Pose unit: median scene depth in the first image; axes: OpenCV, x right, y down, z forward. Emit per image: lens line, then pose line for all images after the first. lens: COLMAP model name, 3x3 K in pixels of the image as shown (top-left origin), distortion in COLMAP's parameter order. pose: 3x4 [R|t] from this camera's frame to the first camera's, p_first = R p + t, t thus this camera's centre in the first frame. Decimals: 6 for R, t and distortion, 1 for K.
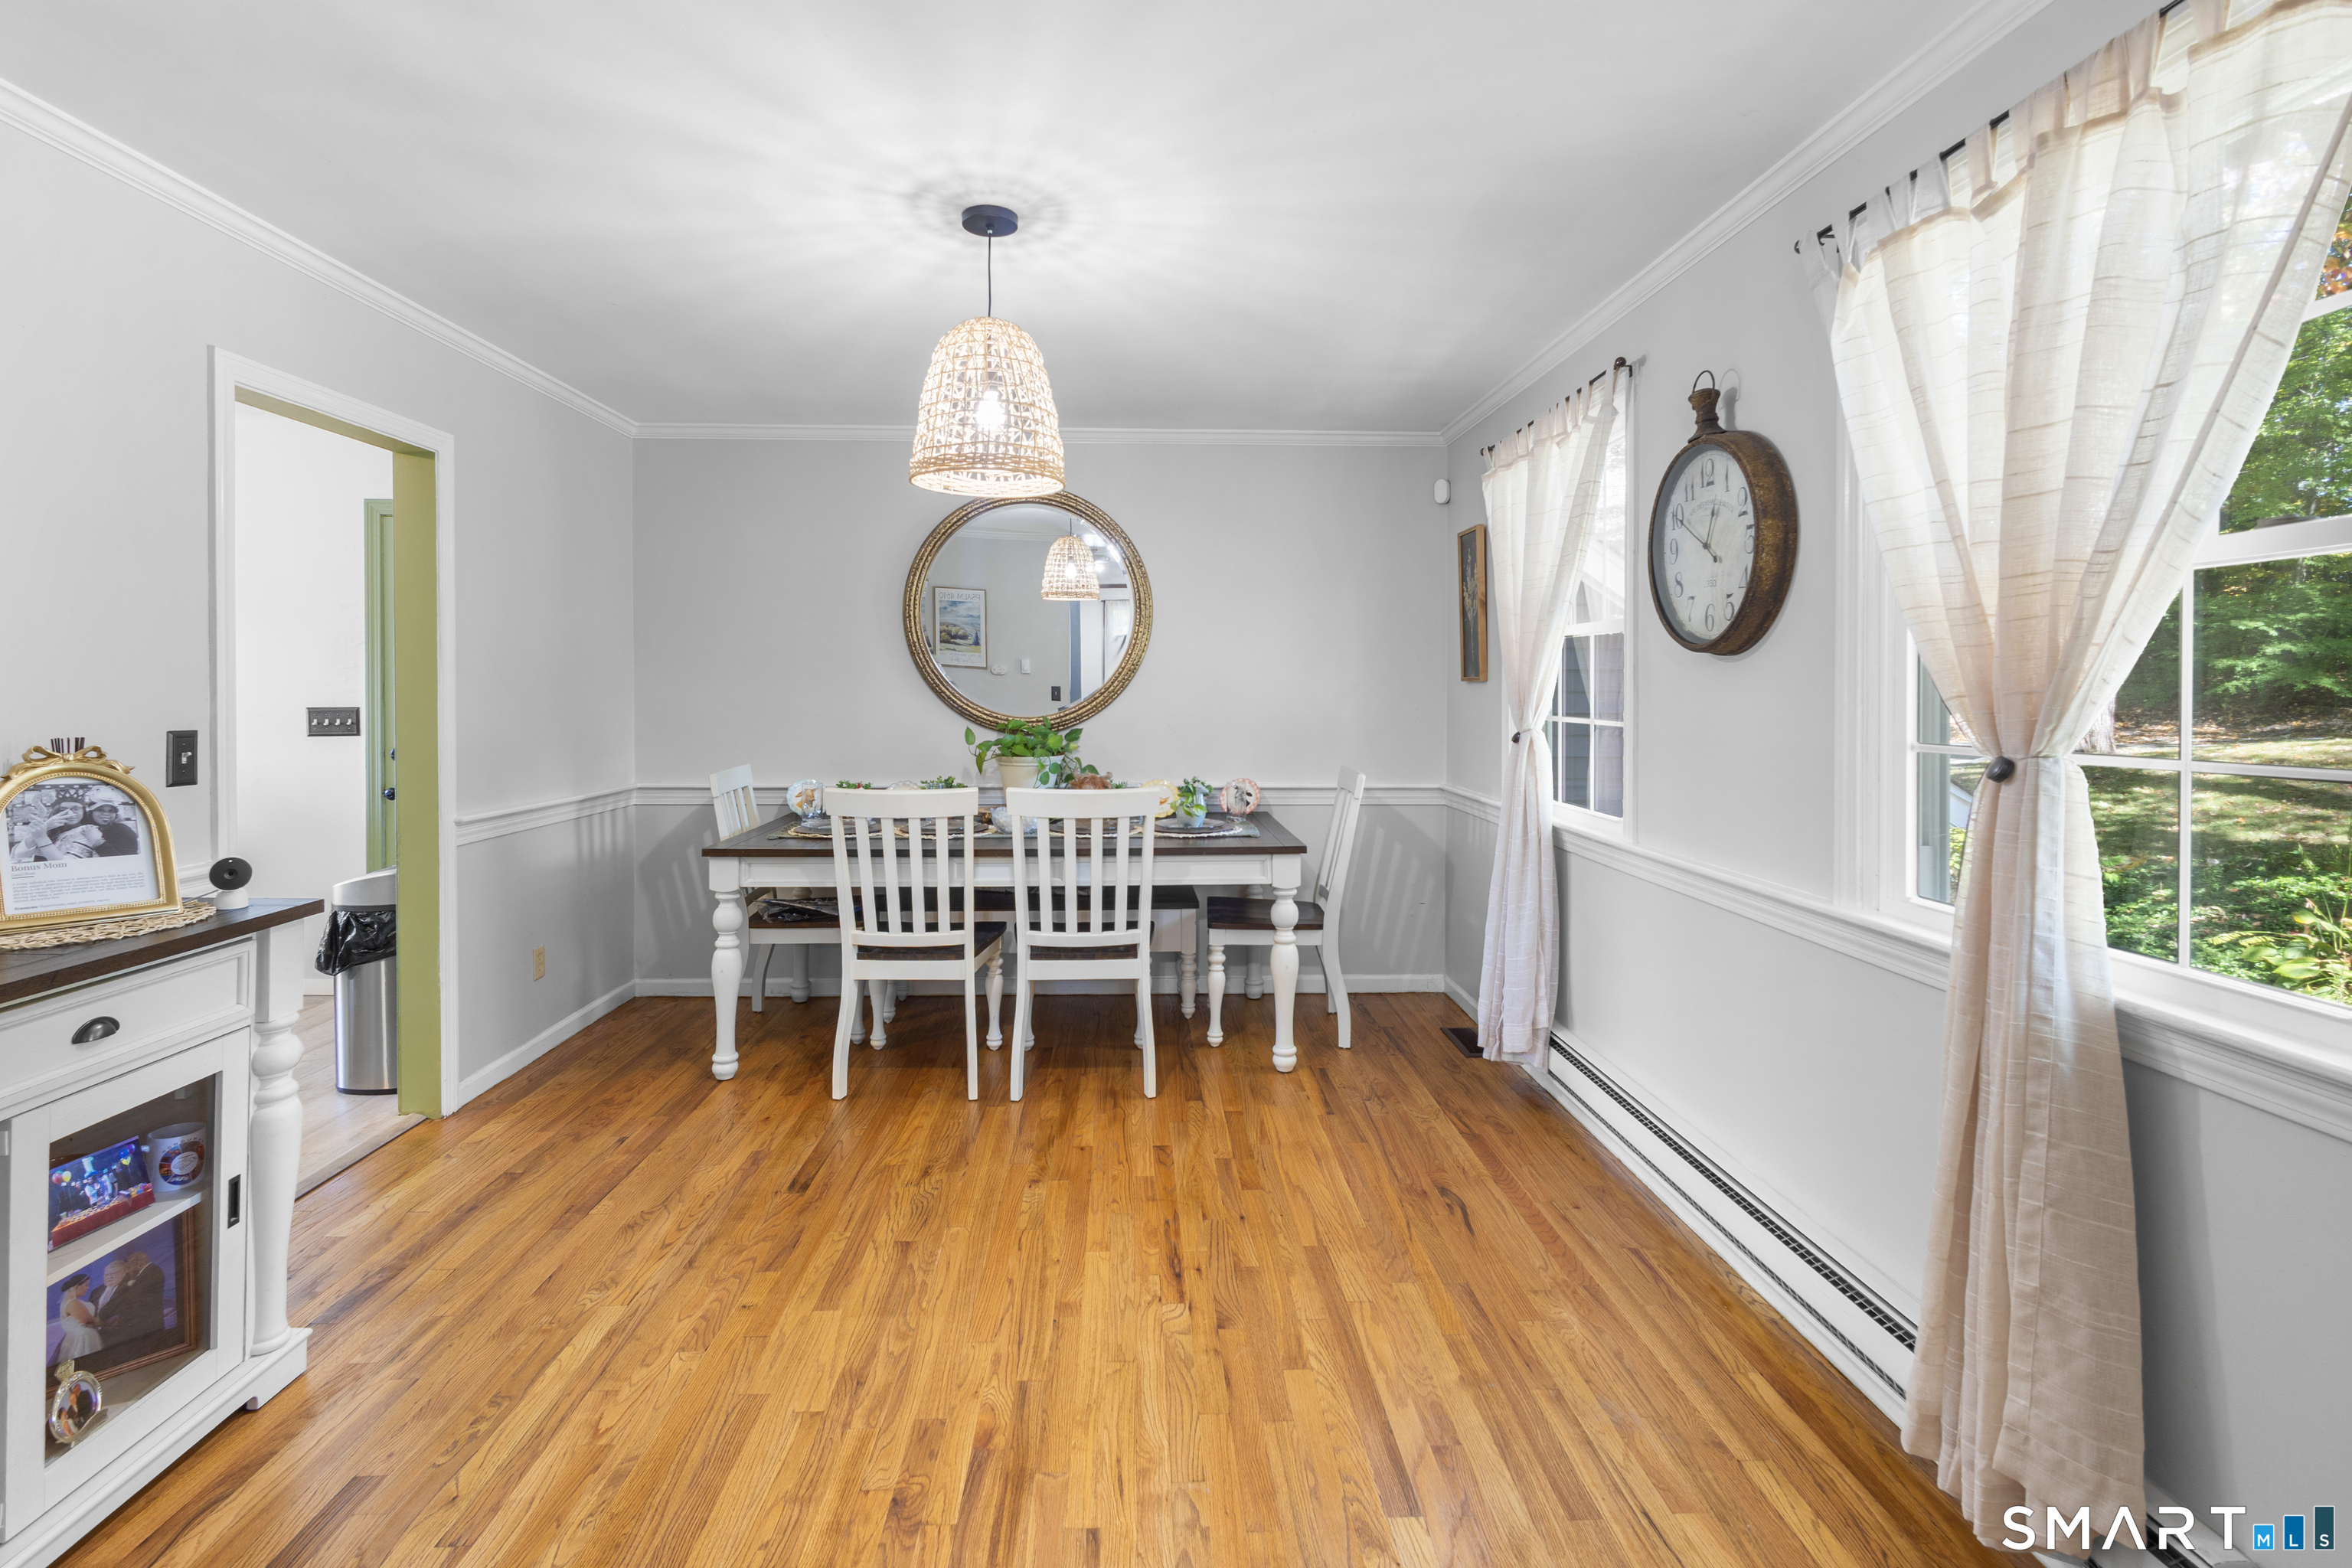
lens RADIAL K [[1128.8, 0, 1183.3], [0, 1128.8, 704.8], [0, 0, 1]] dist [-0.002679, -0.000686]
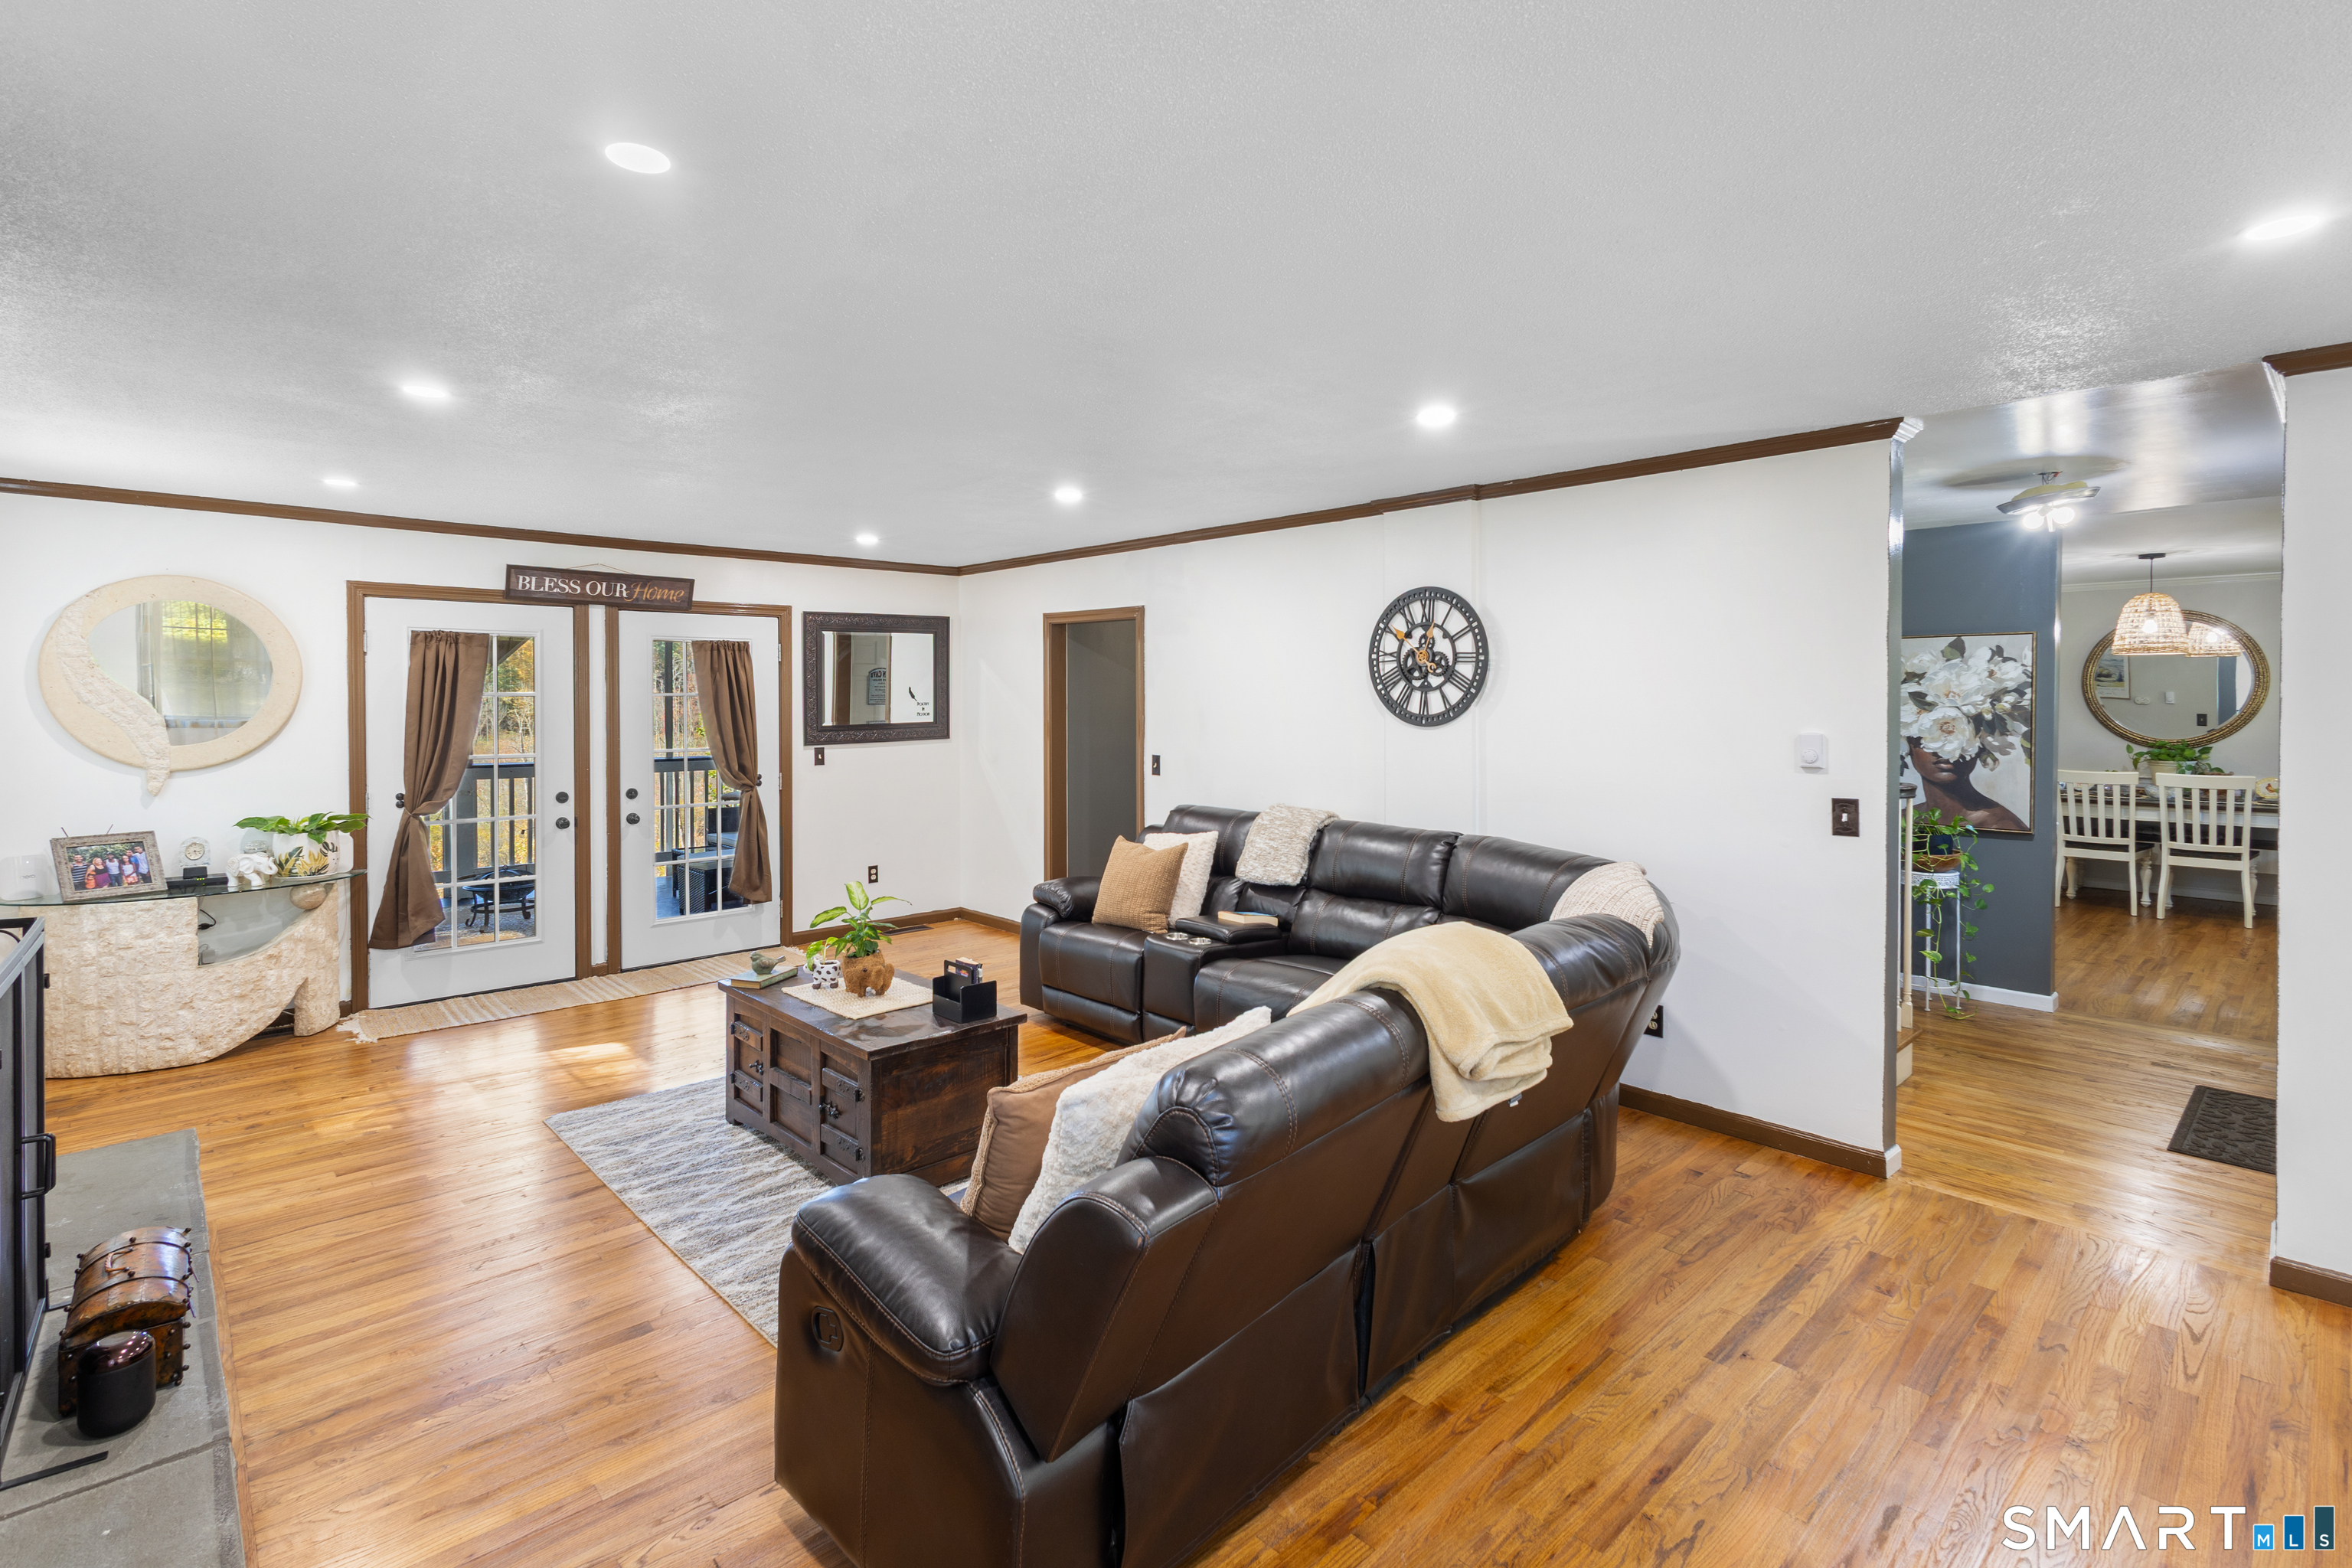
lens RADIAL K [[1128.8, 0, 1183.3], [0, 1128.8, 704.8], [0, 0, 1]] dist [-0.002679, -0.000686]
pose [[0.653772, 0.004135, -0.756681, 0.238383], [-0.008150, 0.999966, -0.001576, -0.036018], [0.756648, 0.007197, 0.653783, -1.692603]]
